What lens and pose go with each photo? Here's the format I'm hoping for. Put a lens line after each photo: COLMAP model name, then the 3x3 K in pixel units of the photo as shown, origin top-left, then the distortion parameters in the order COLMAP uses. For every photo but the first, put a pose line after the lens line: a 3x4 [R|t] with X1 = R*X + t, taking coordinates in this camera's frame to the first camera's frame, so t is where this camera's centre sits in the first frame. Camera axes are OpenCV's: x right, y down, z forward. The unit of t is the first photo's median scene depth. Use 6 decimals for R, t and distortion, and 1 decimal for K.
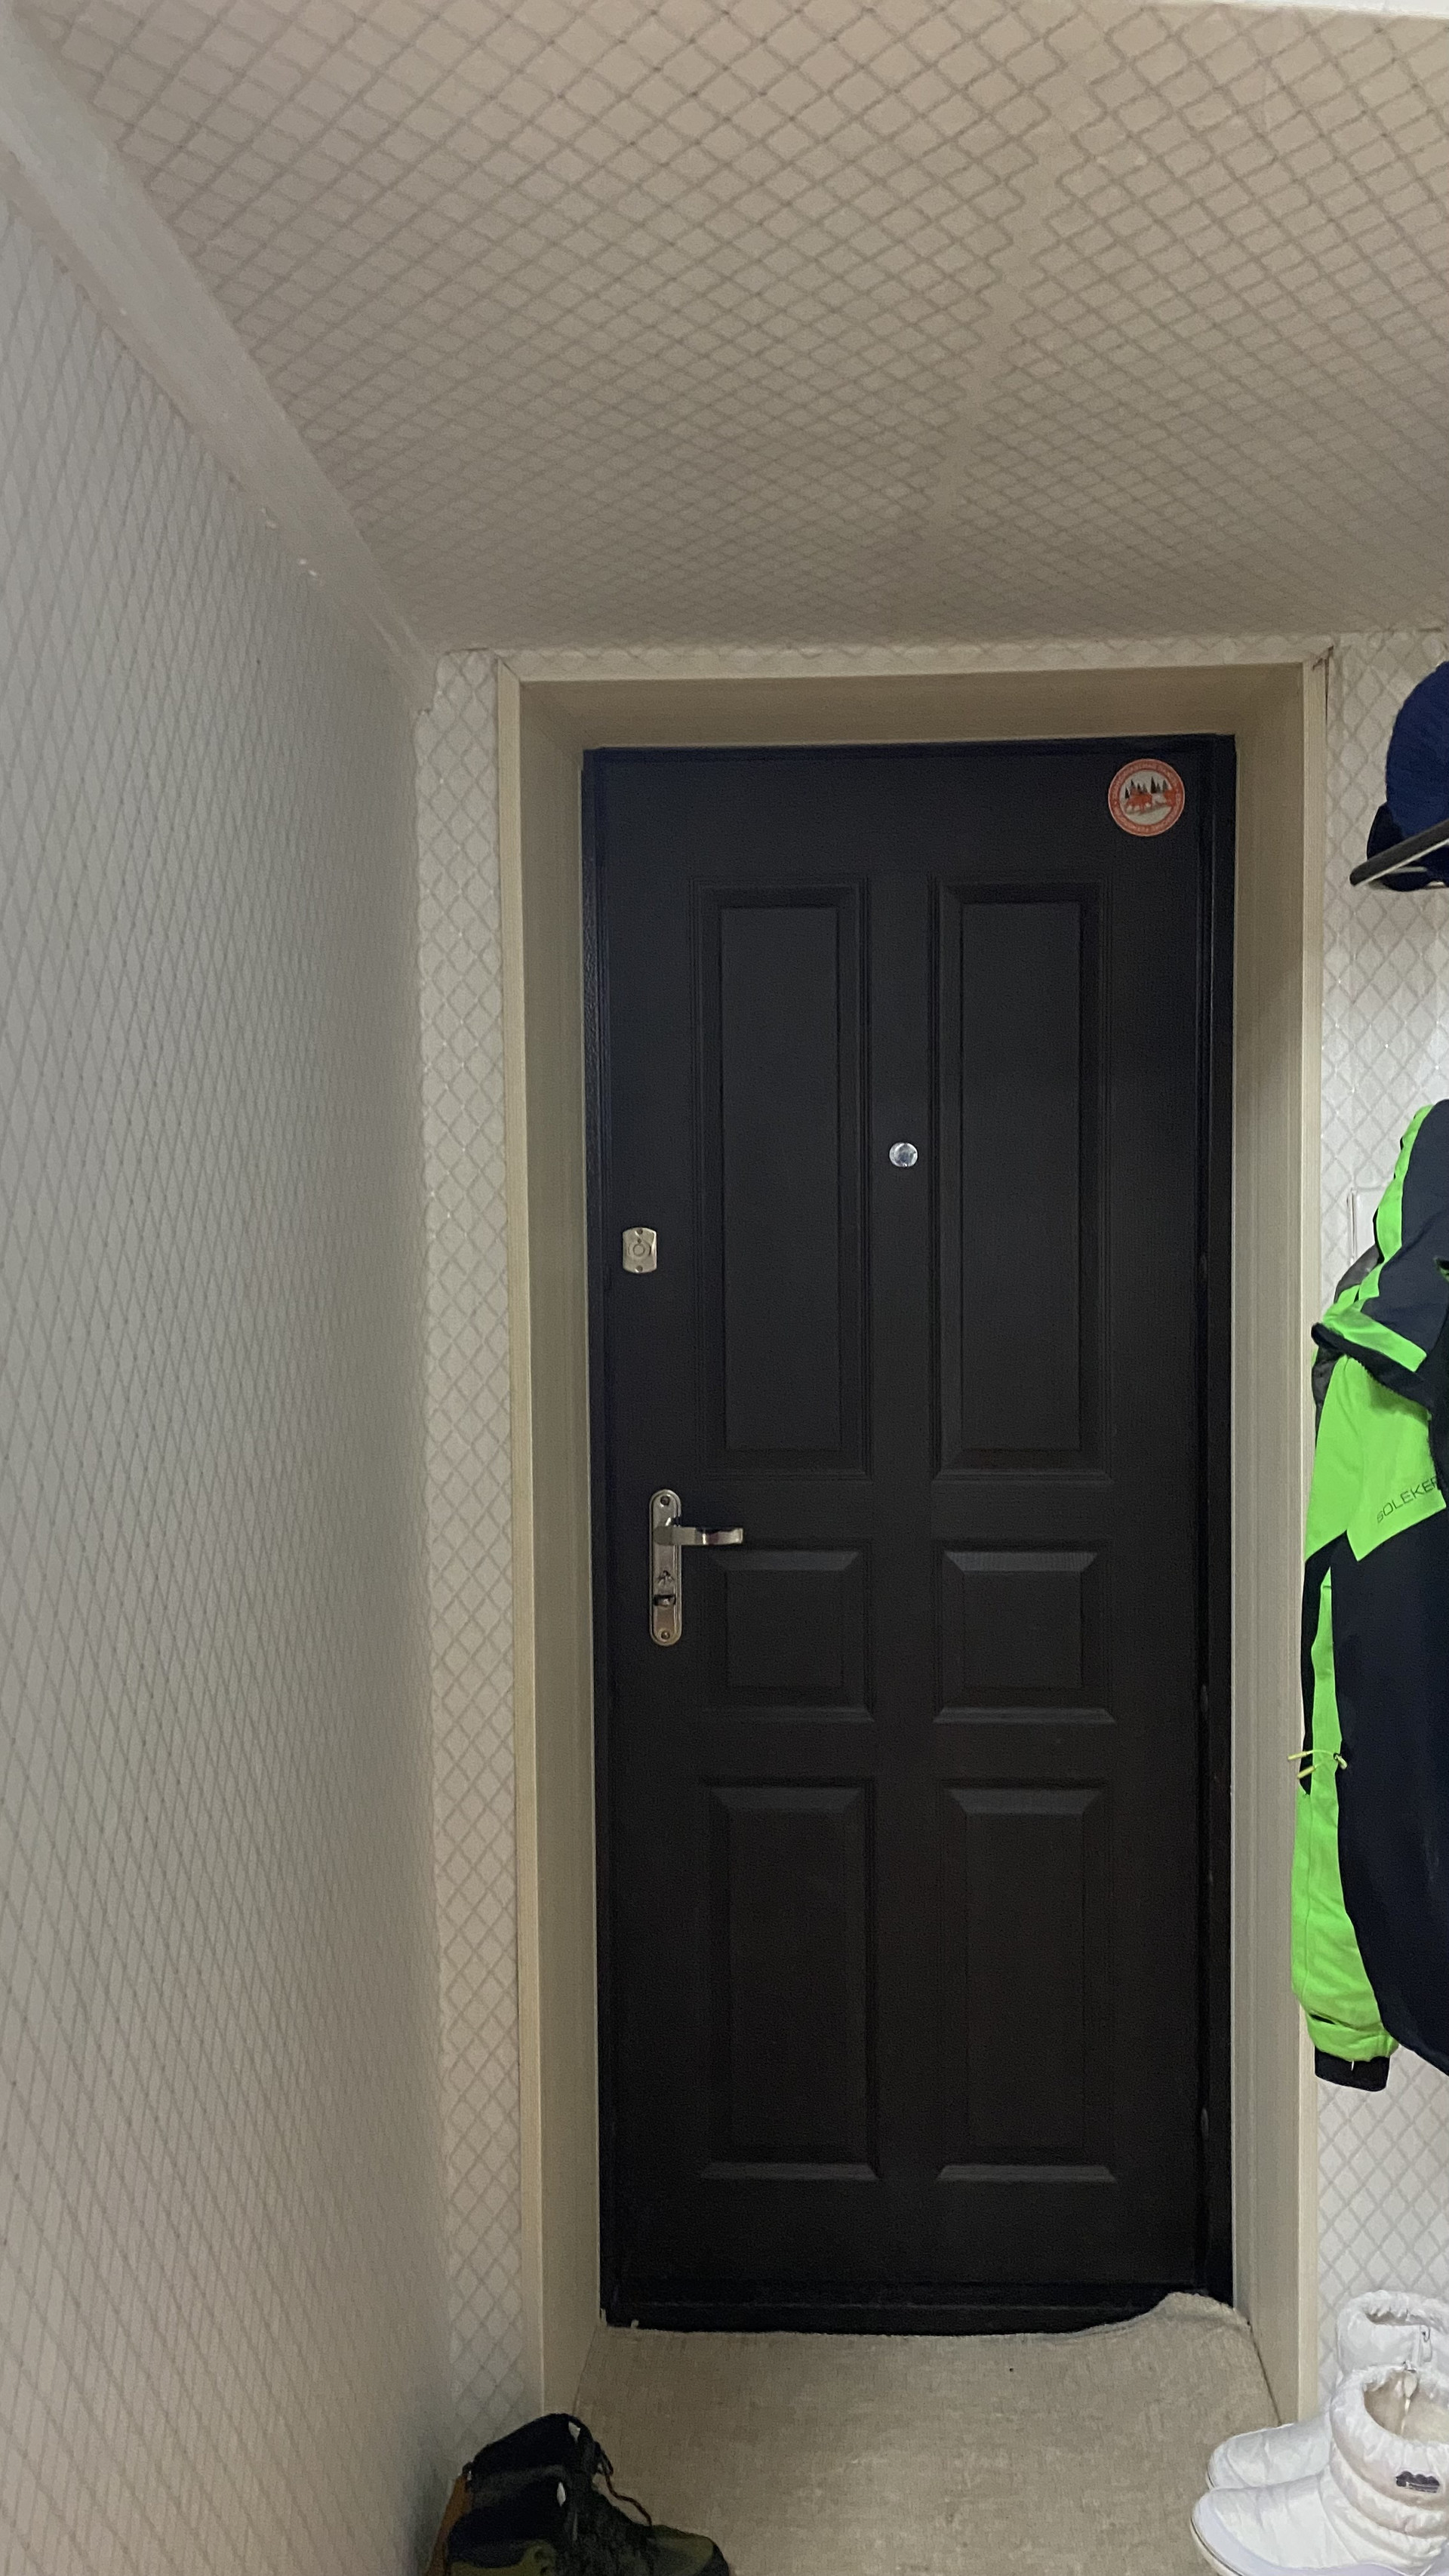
lens RADIAL K [[2042.1, 0, 728.9], [0, 2042.1, 1257.5], [0, 0, 1]] dist [0.059164, -0.181786]
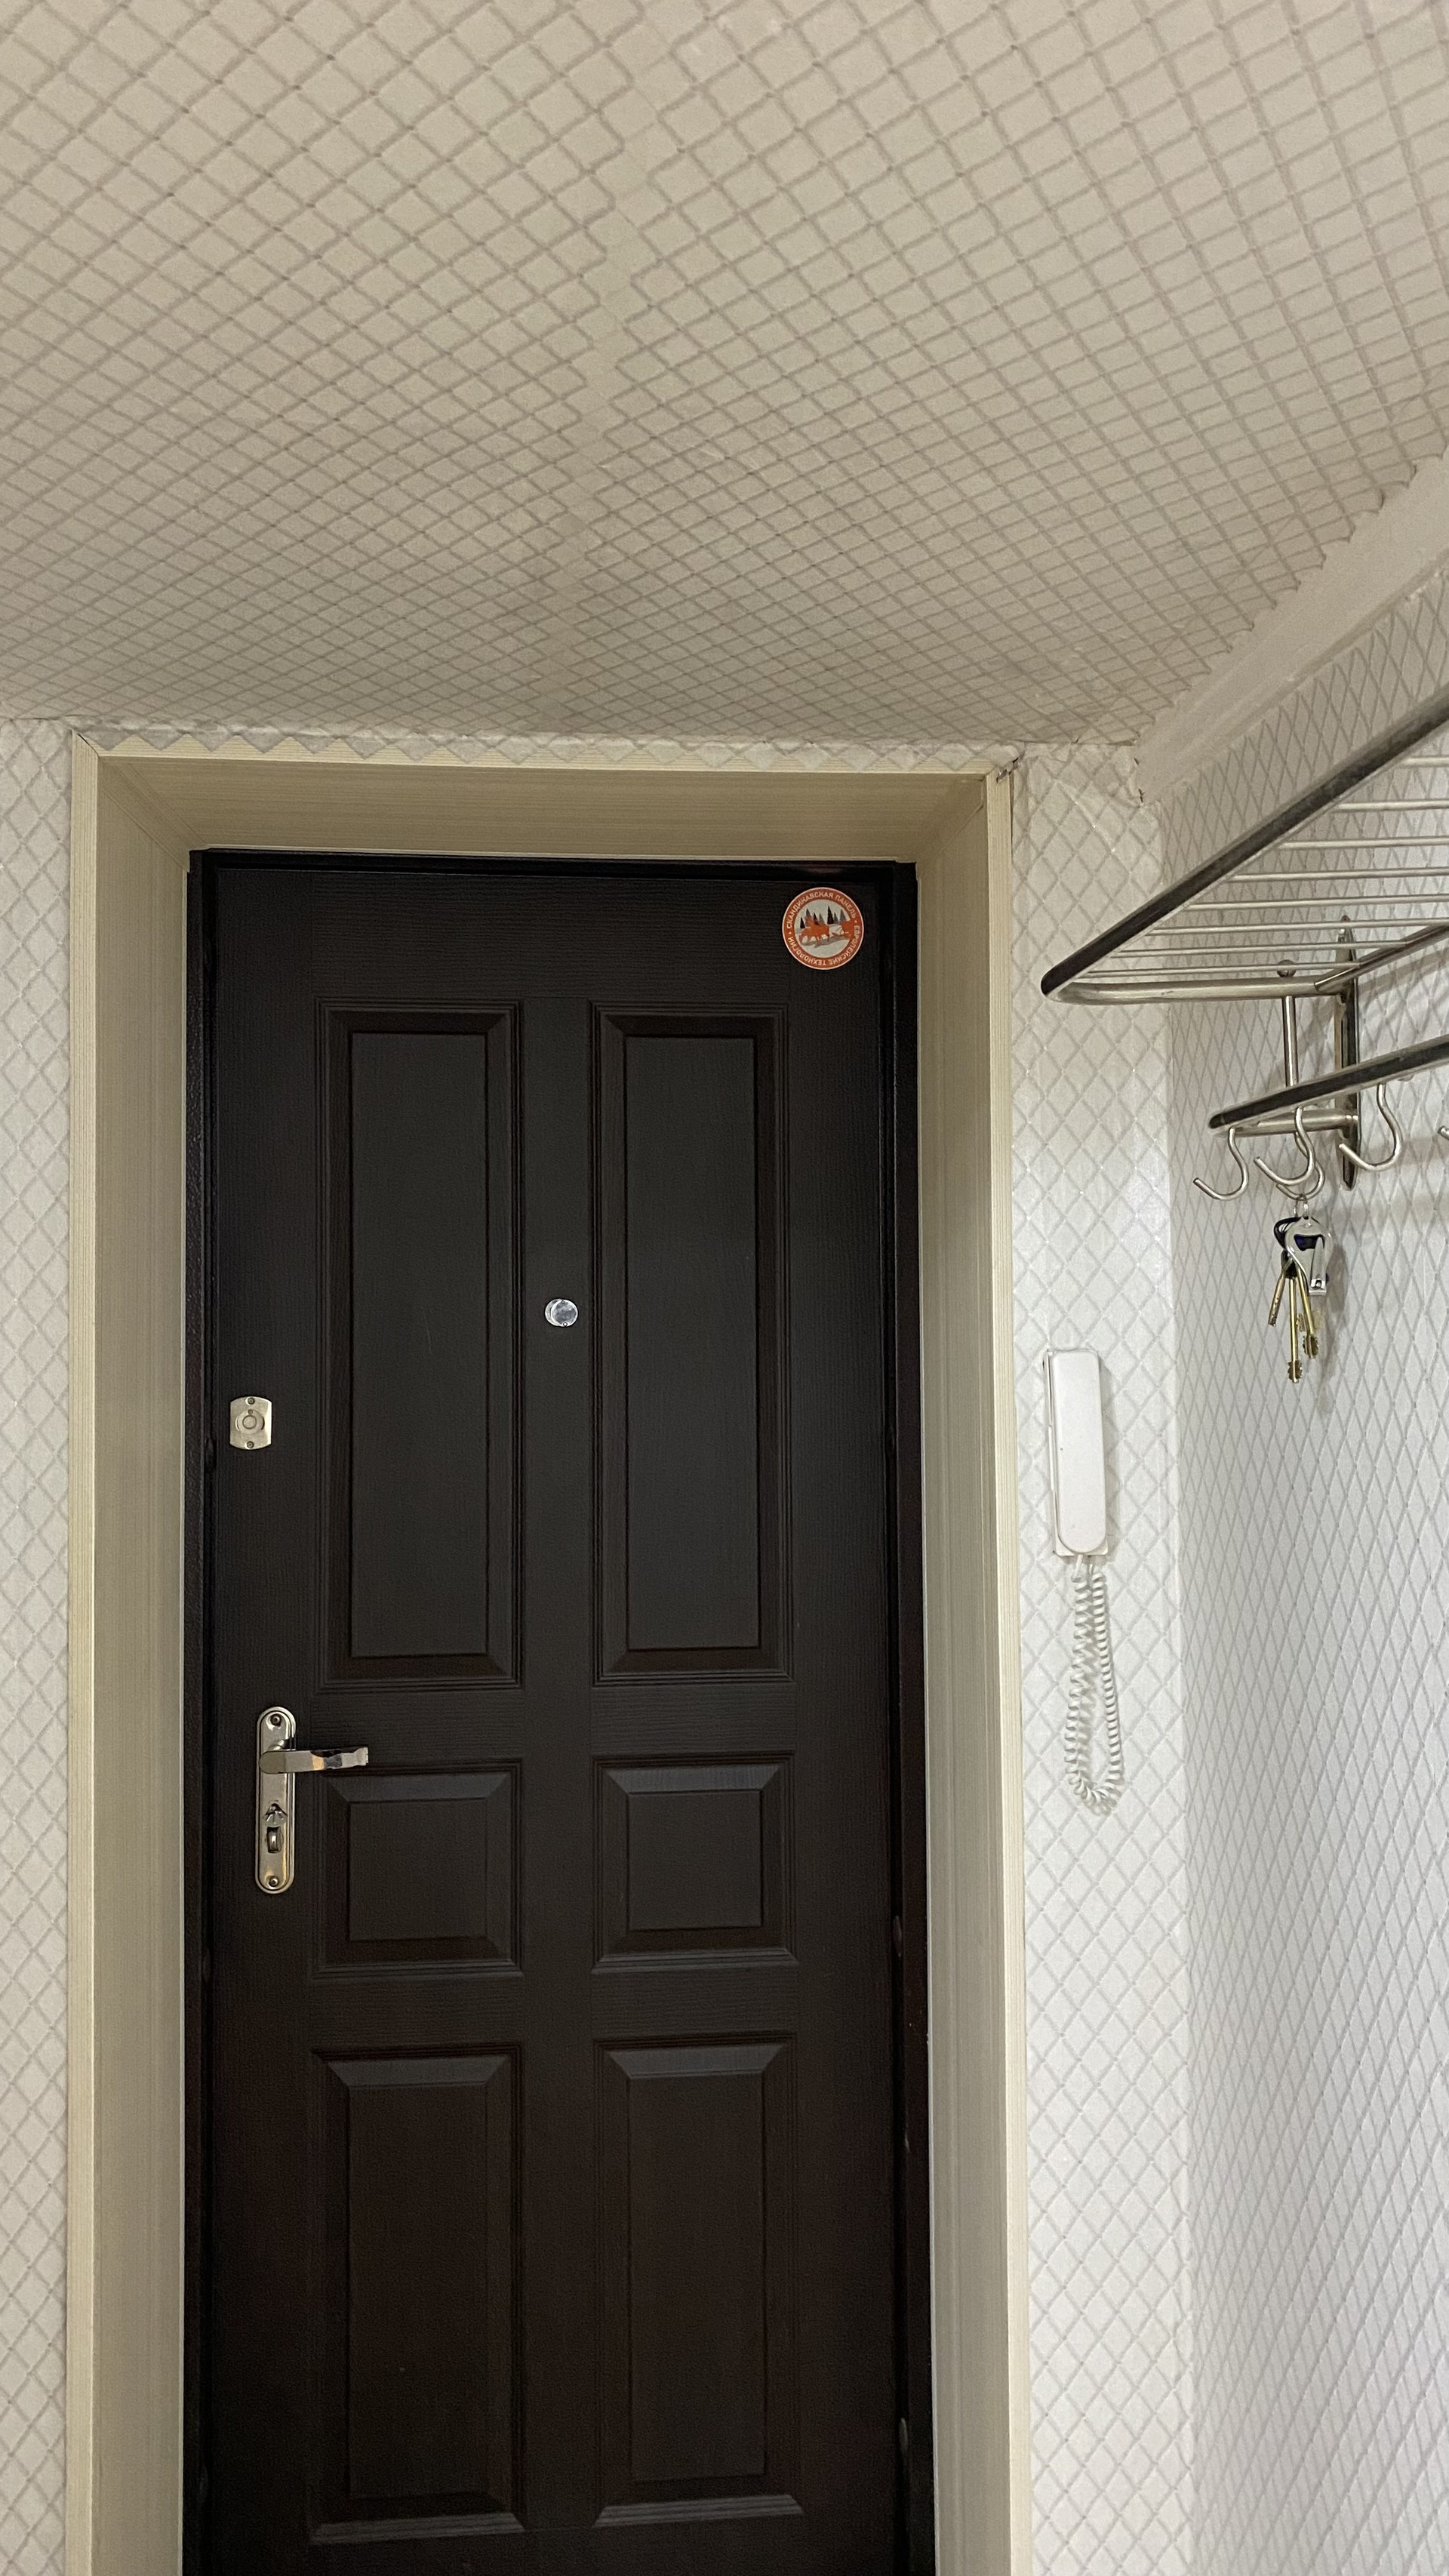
lens RADIAL K [[1938.1, 0, 730.5], [0, 1938.1, 1272.5], [0, 0, 1]] dist [0.083401, -0.163387]
pose [[0.990923, 0.009205, 0.134119, 0.049798], [0.003082, 0.995835, -0.091122, 0.008981], [-0.134399, 0.090708, 0.986767, 0.169072]]
